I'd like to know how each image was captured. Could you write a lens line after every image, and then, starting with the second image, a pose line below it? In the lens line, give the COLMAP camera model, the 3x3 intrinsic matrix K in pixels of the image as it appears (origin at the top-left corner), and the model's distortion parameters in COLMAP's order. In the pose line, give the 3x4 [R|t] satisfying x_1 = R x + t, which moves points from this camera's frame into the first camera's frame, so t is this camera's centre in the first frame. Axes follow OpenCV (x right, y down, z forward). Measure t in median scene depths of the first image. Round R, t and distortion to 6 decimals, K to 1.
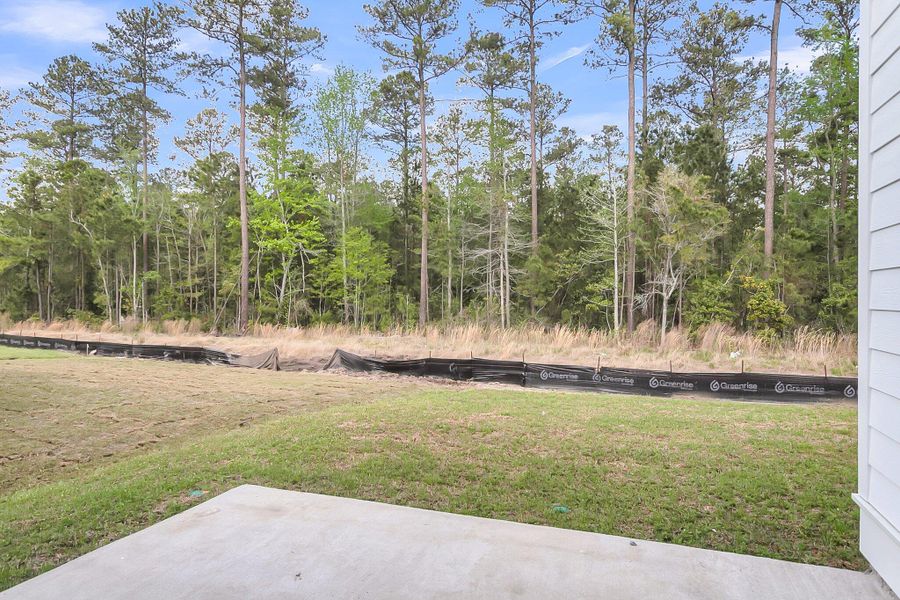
lens RADIAL K [[530.2, 0, 450.0], [0, 530.2, 300.0], [0, 0, 1]] dist [-0.026724, 0.000394]
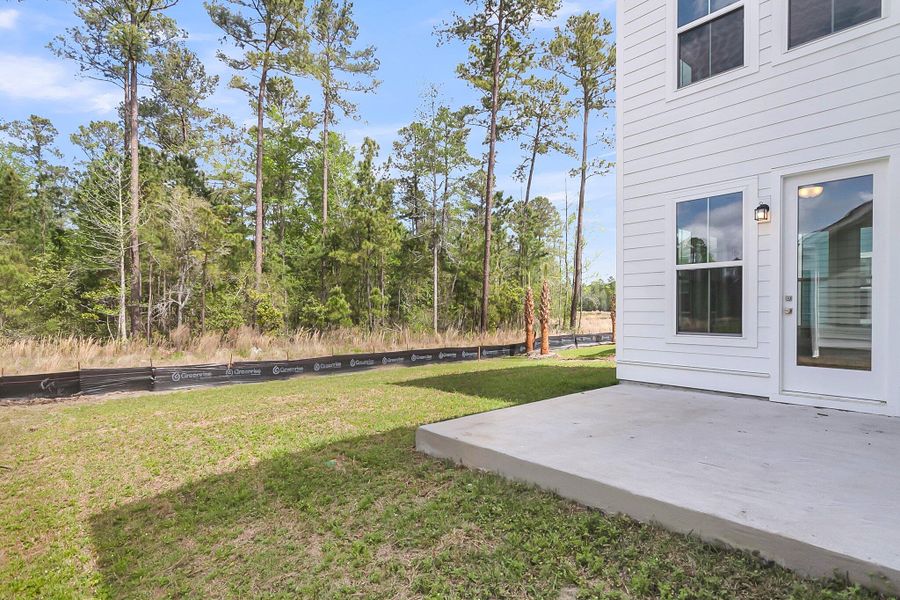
lens RADIAL K [[453.0, 0, 450.5], [0, 453.0, 307.7], [0, 0, 1]] dist [-0.000240, 0.000507]
pose [[0.483586, 0.004938, 0.875283, -0.338715], [0.000804, 0.999981, -0.006085, 0.011189], [-0.875297, 0.003647, 0.483573, 0.089482]]
